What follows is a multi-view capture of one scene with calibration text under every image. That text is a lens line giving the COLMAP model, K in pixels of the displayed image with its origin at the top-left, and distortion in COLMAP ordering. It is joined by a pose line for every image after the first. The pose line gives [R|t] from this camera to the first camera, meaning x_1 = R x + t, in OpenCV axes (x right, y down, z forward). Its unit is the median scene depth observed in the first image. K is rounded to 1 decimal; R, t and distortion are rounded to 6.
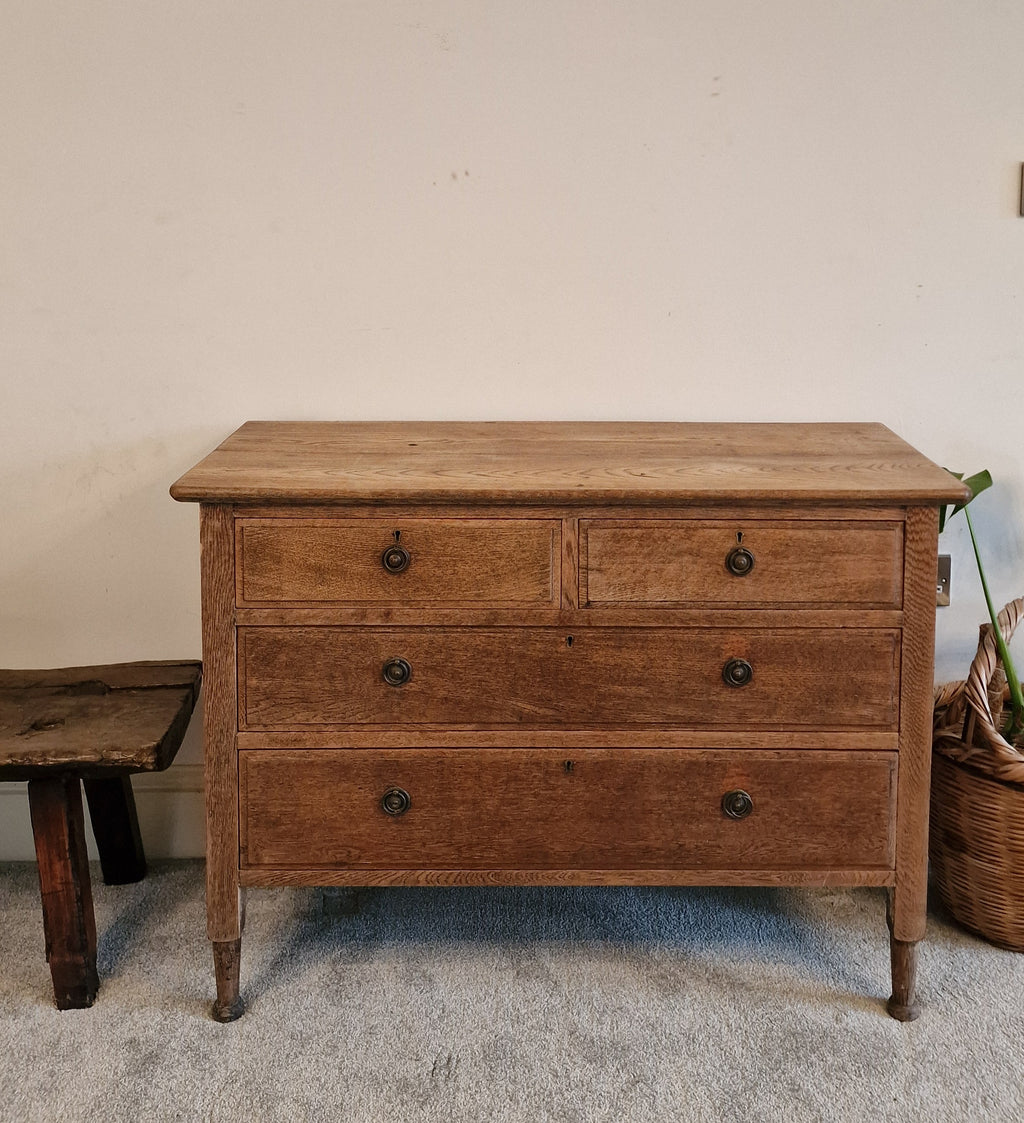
lens RADIAL K [[1258.1, 0, 537.6], [0, 1258.1, 317.2], [0, 0, 1]] dist [0.118607, -0.132688]
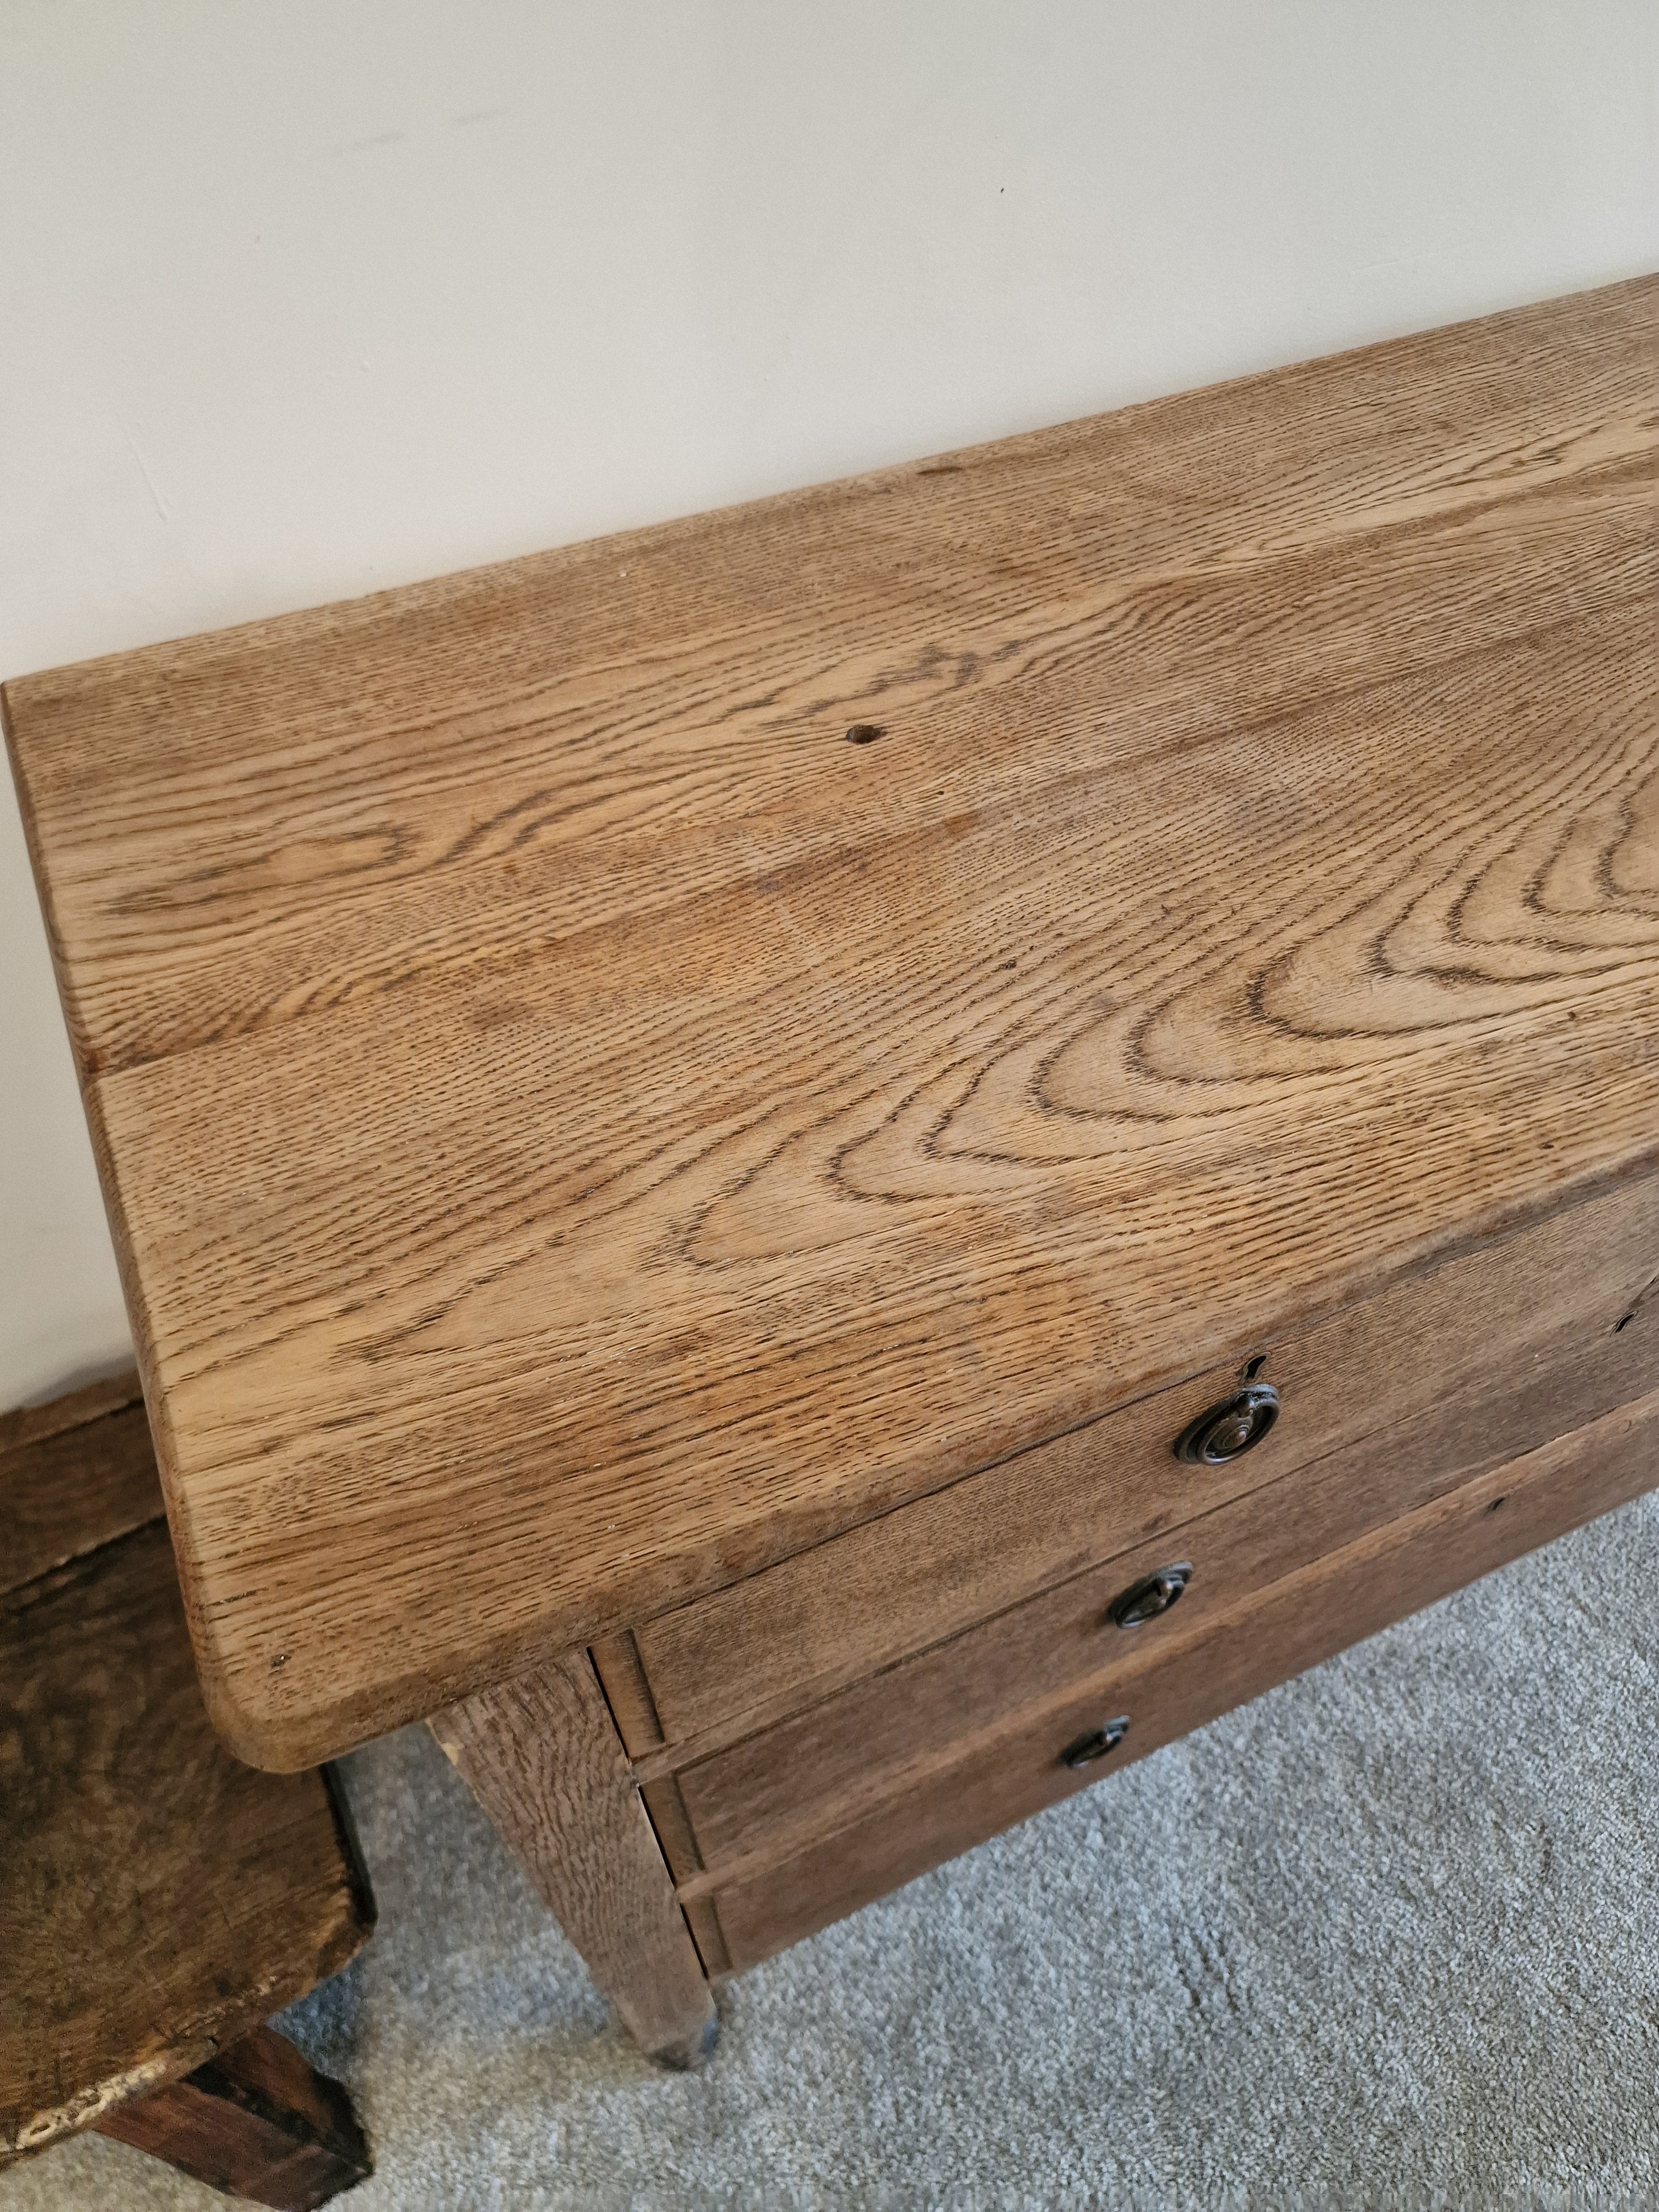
lens RADIAL K [[1511.7, 0, 833.6], [0, 1511.7, 1102.9], [0, 0, 1]] dist [0.056388, -0.055278]
pose [[0.905595, -0.333741, 0.261753, -0.234998], [0.058946, 0.710175, 0.701553, -0.063289], [-0.420027, -0.619894, 0.662804, 0.863394]]
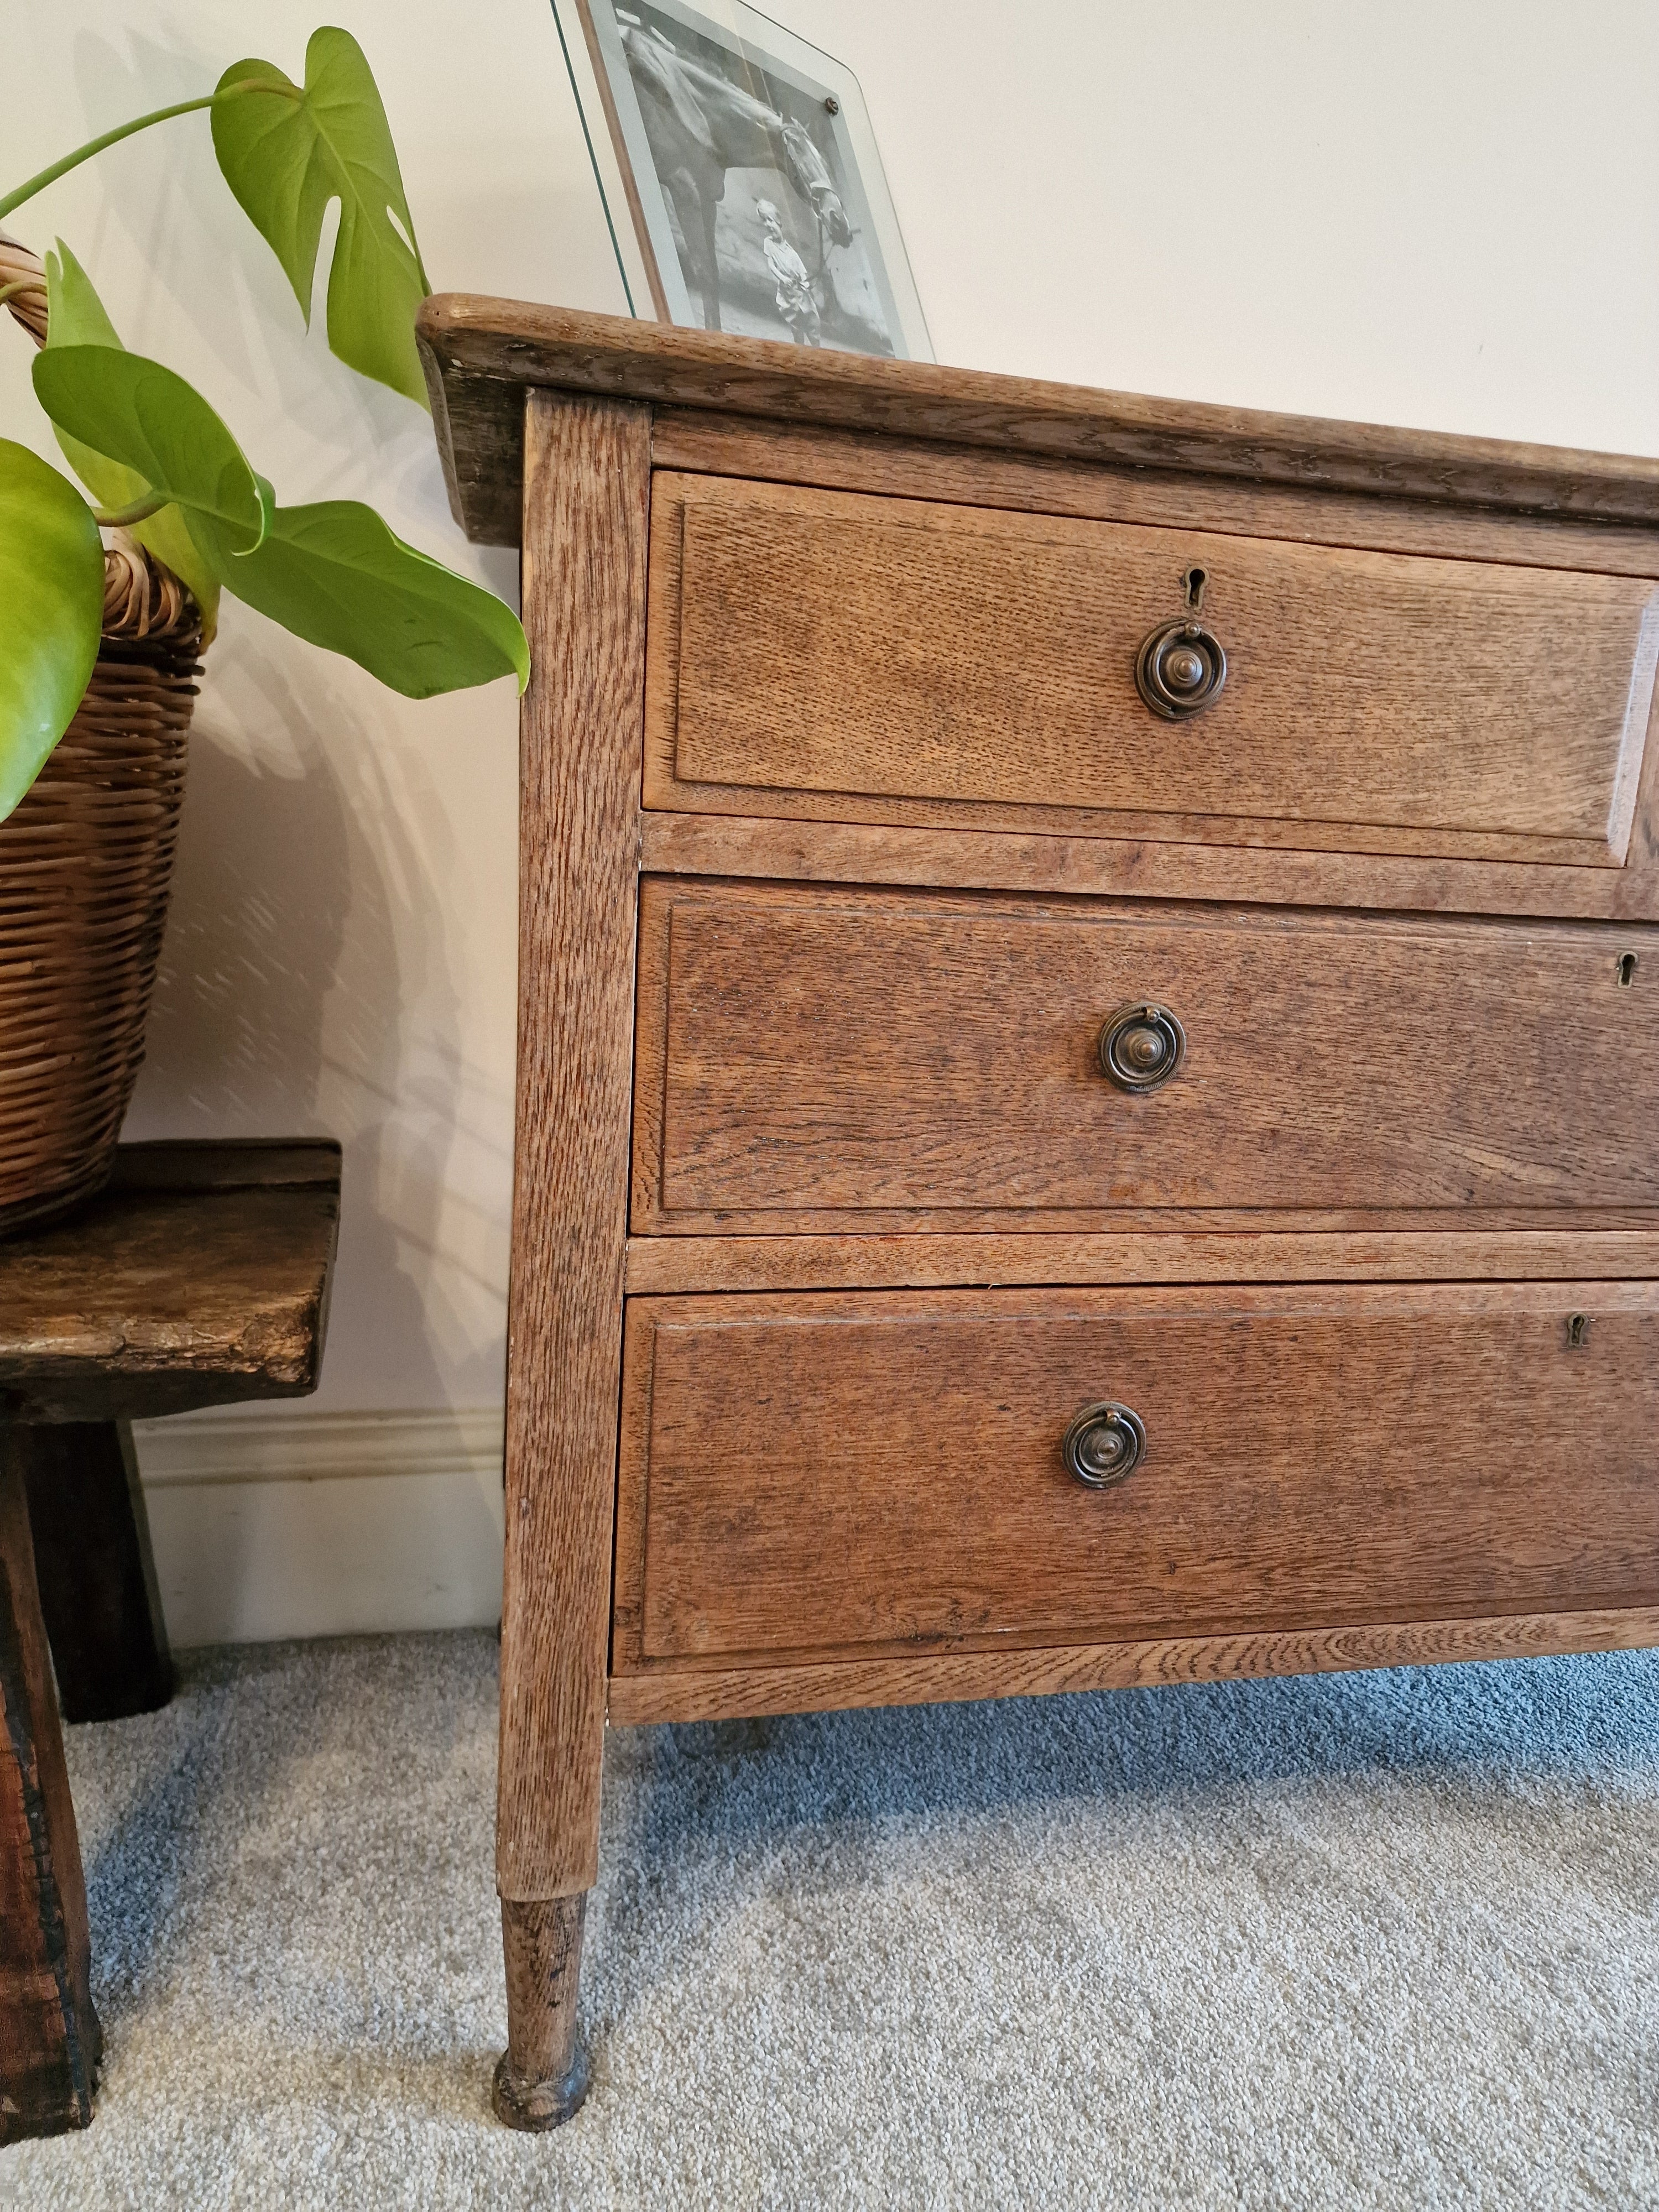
lens RADIAL K [[1511.9, 0, 858.7], [0, 1511.9, 1065.5], [0, 0, 1]] dist [0.058247, -0.055190]
pose [[0.974285, 0.015398, 0.224791, -0.264093], [-0.031306, 0.997236, 0.067379, 0.260323], [-0.223132, -0.072684, 0.972075, 0.648503]]
